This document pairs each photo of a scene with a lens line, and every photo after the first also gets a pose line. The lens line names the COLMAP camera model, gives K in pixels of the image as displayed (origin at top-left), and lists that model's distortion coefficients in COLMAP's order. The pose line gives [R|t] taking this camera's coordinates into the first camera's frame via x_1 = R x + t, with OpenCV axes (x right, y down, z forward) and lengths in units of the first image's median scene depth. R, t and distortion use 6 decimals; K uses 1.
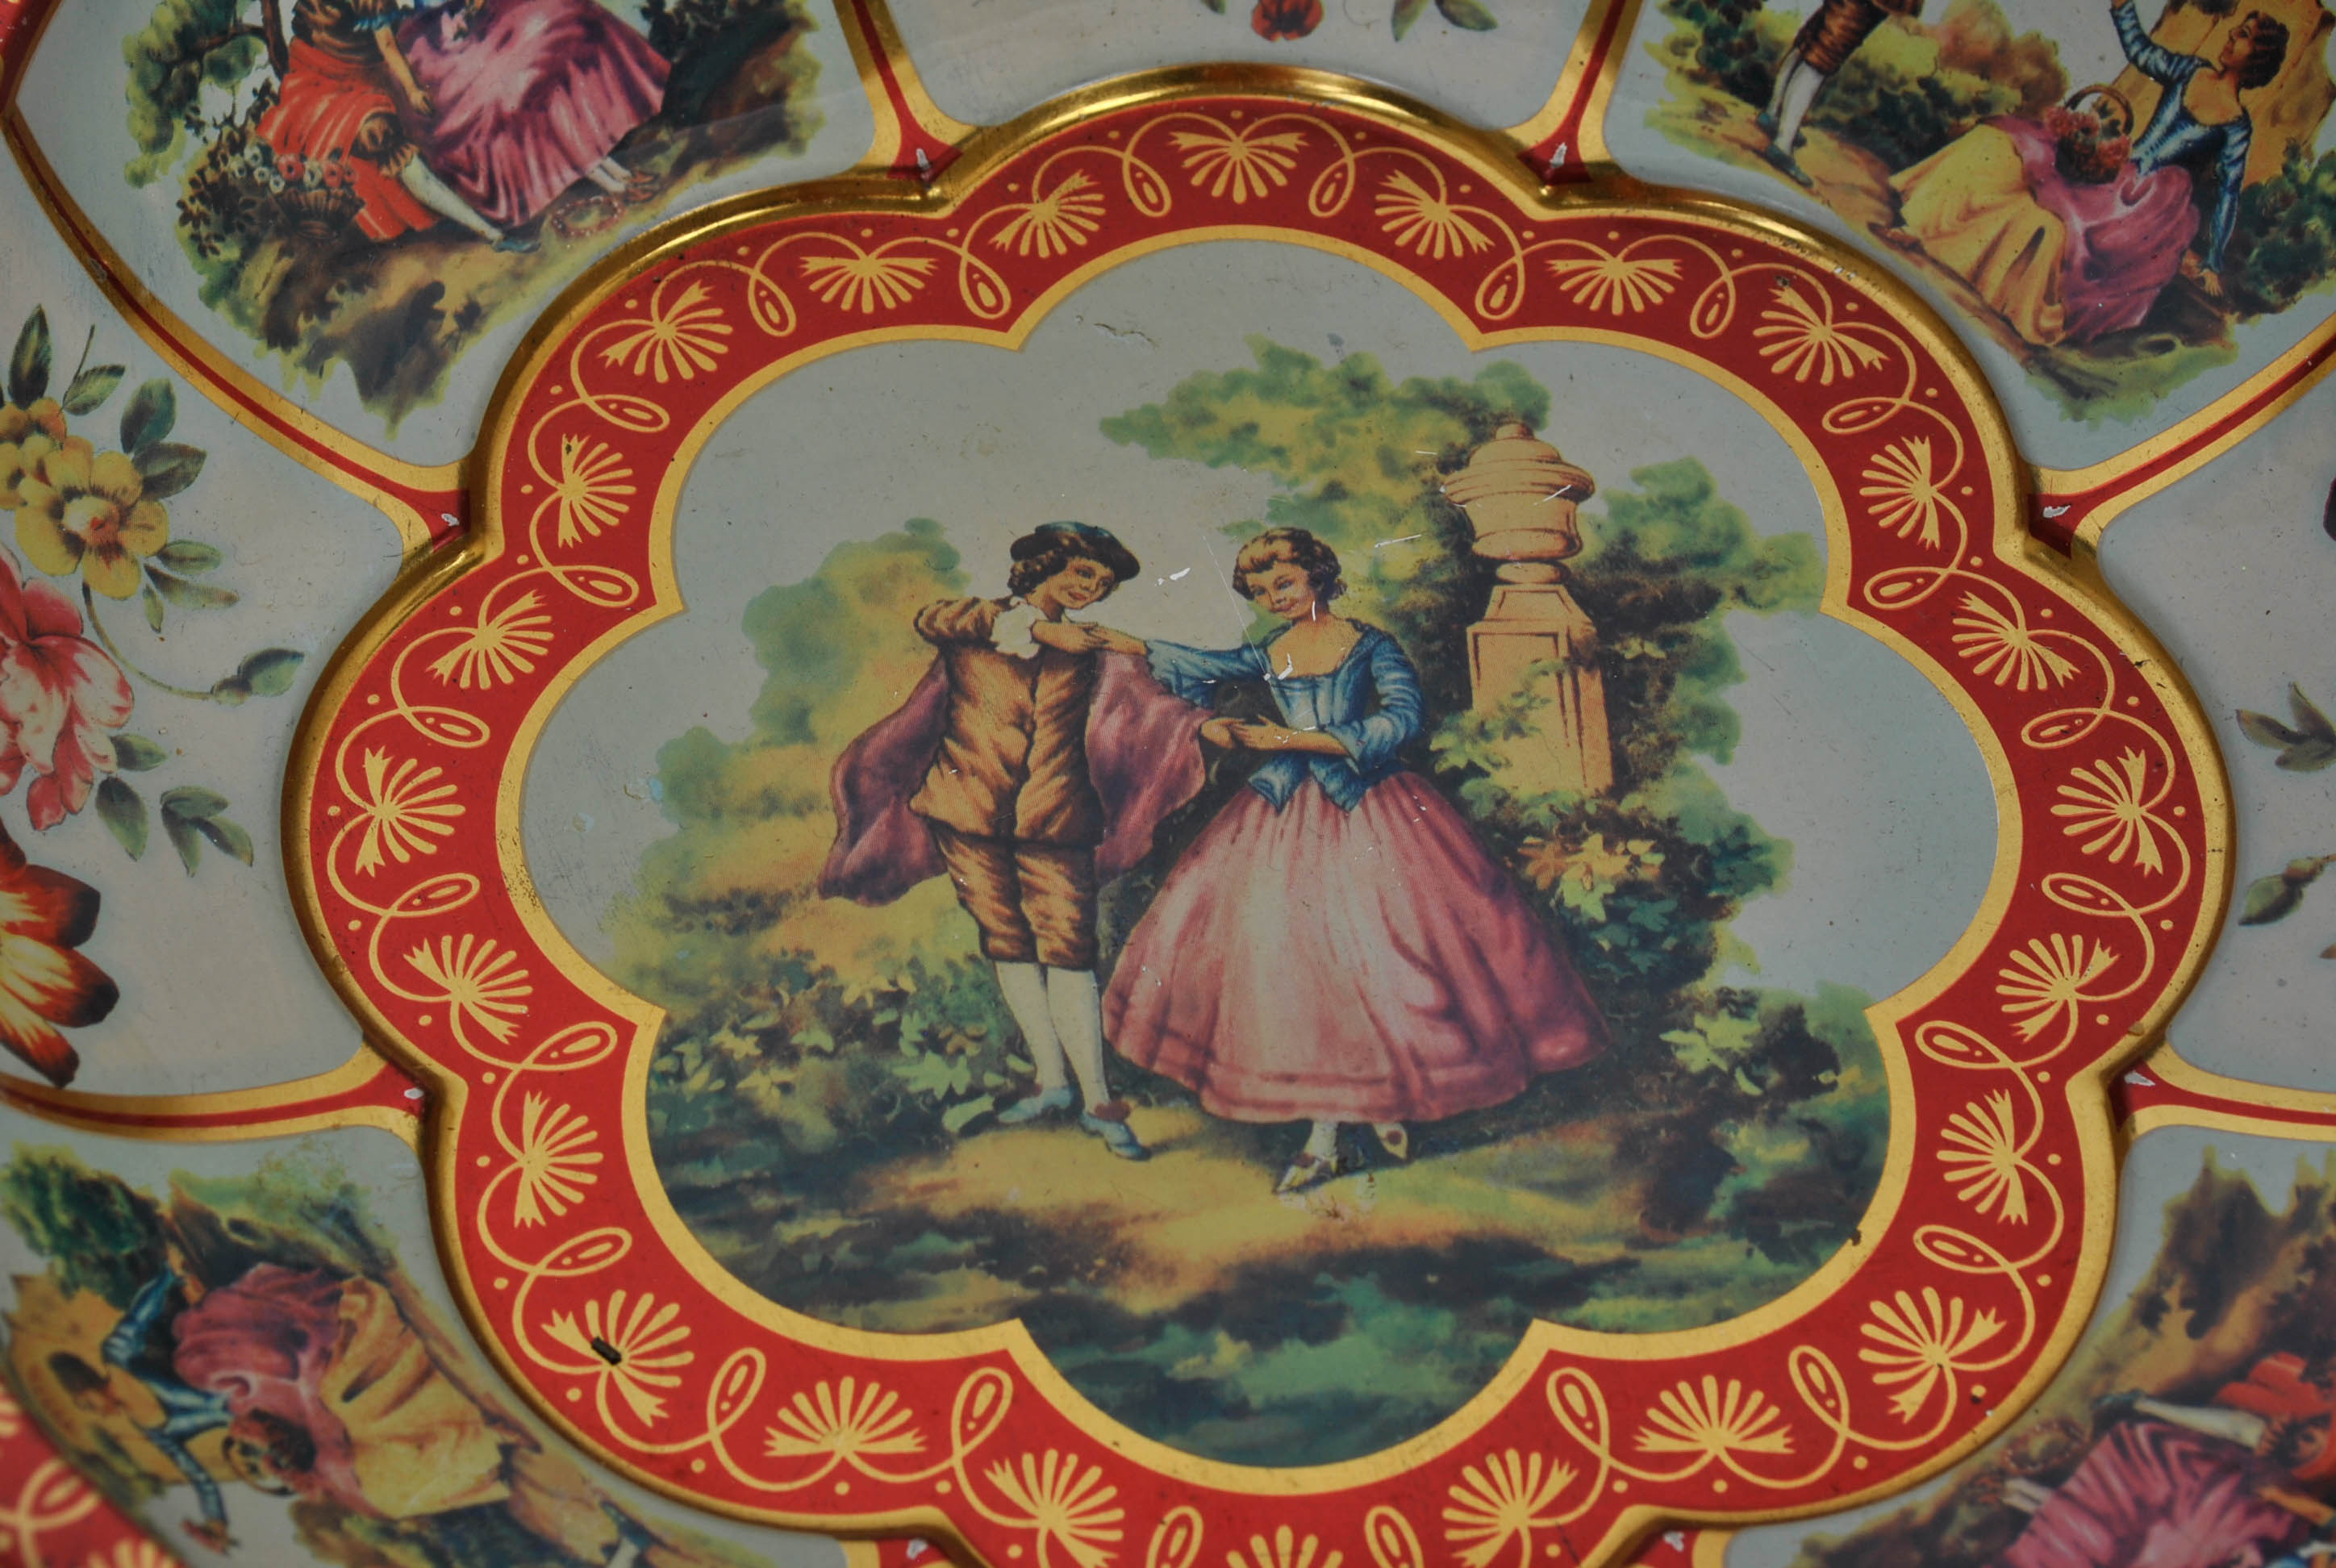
lens RADIAL K [[5289.8, 0, 1169.5], [0, 5289.8, 786.5], [0, 0, 1]] dist [0.028066, 0.000000]
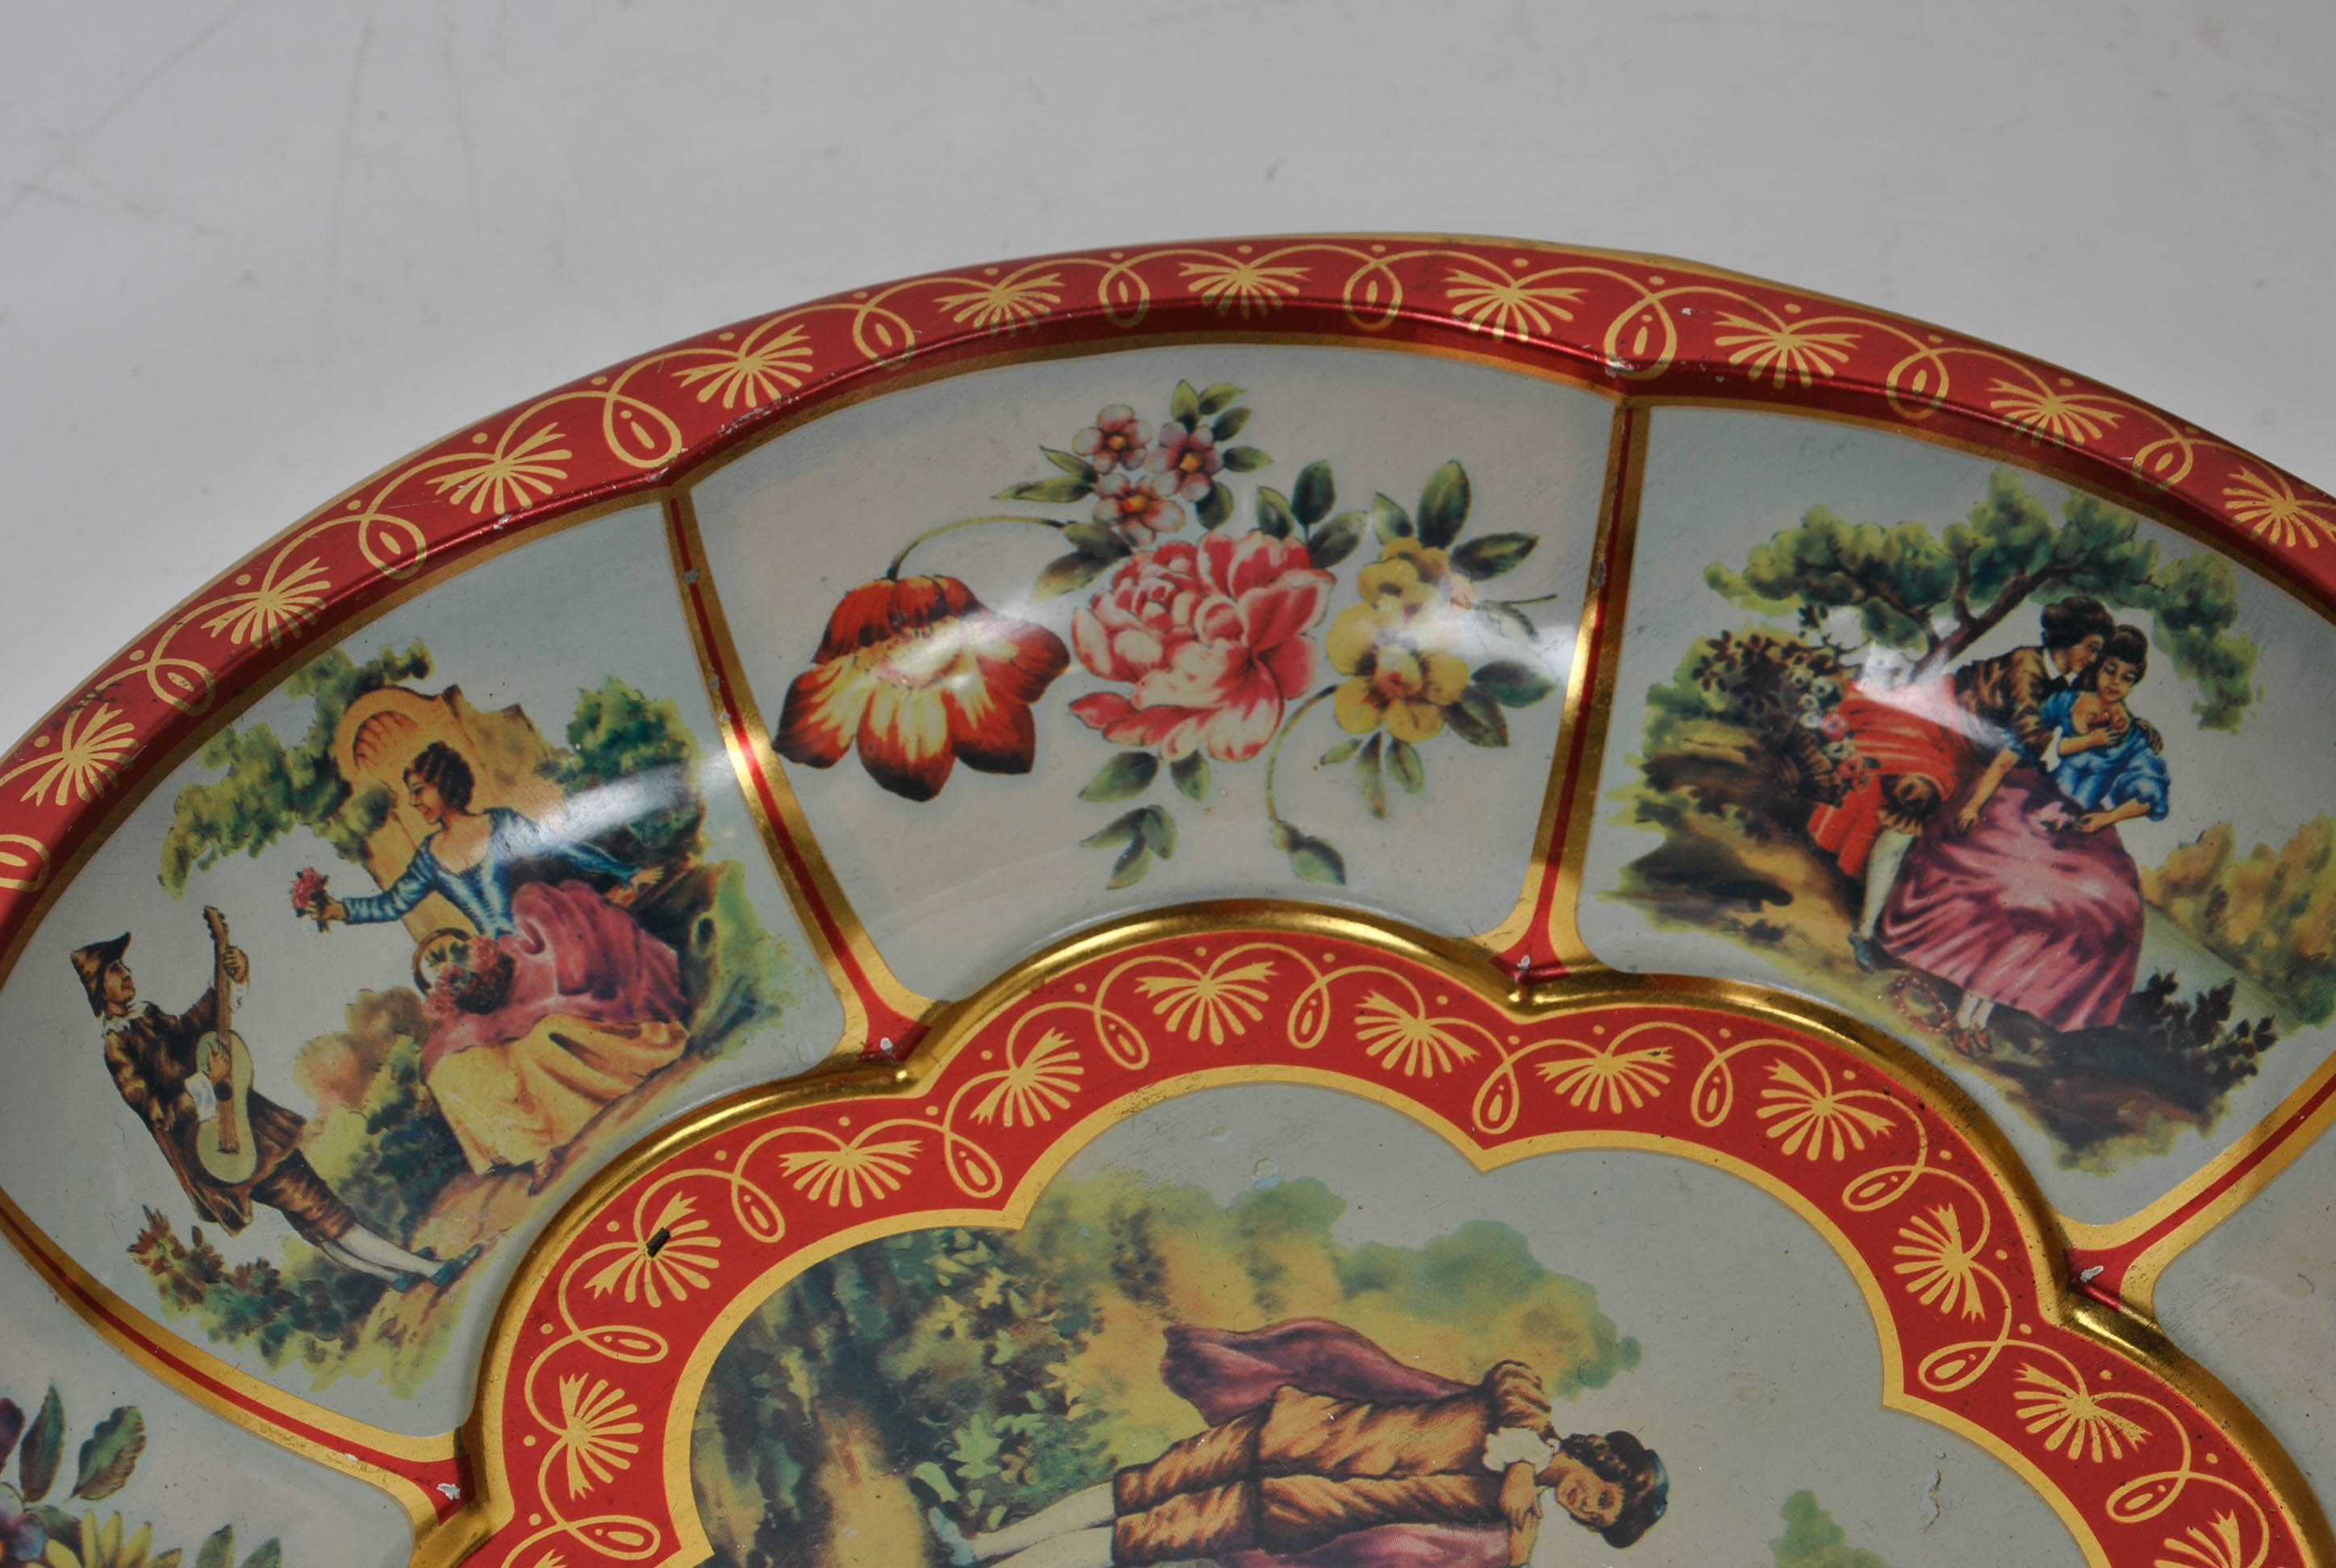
lens RADIAL K [[4652.4, 0, 1170.7], [0, 4652.4, 785.3], [0, 0, 1]] dist [0.024199, 0.000000]
pose [[0.127343, 0.737027, -0.663758, 0.451446], [-0.810958, 0.462674, 0.358162, -0.348845], [0.571079, 0.492671, 0.656616, 0.350097]]
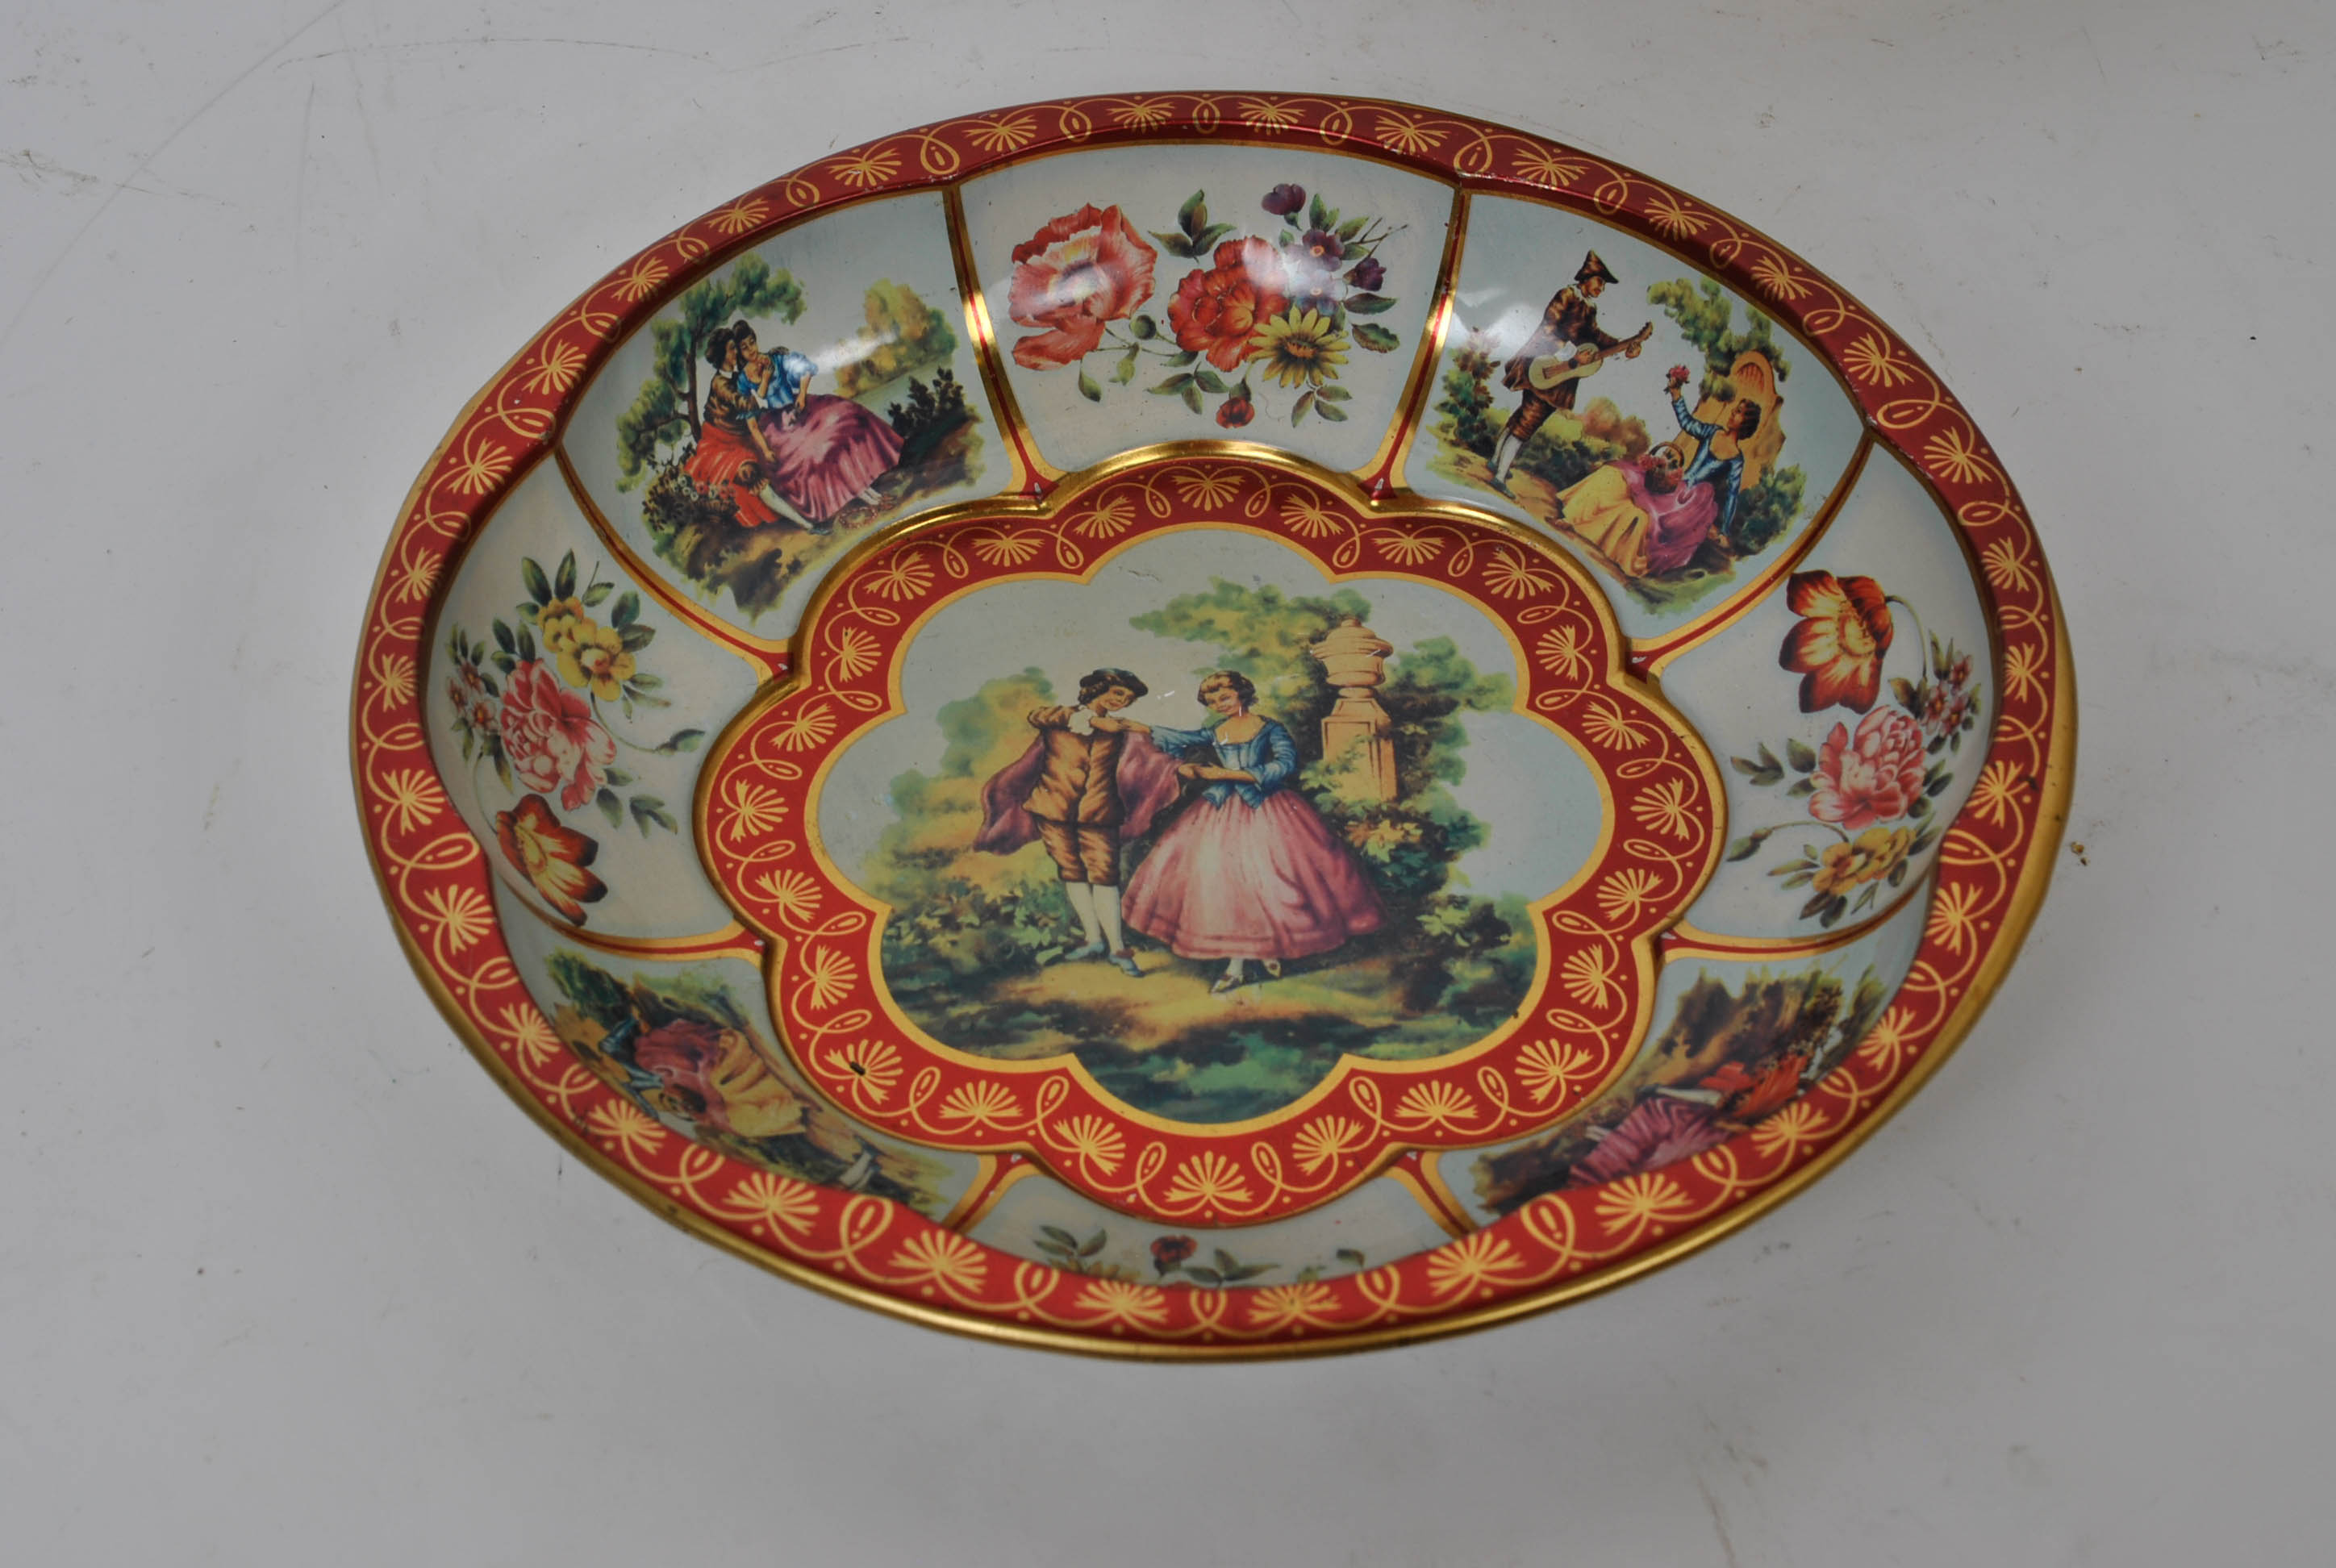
lens RADIAL K [[3870.3, 0, 1169.7], [0, 3870.3, 787.1], [0, 0, 1]] dist [-0.006269, 0.000000]
pose [[0.999158, -0.004833, -0.040745, 0.059676], [0.000059, 0.993206, -0.116370, 0.157415], [0.041030, 0.116269, 0.992370, -0.369834]]
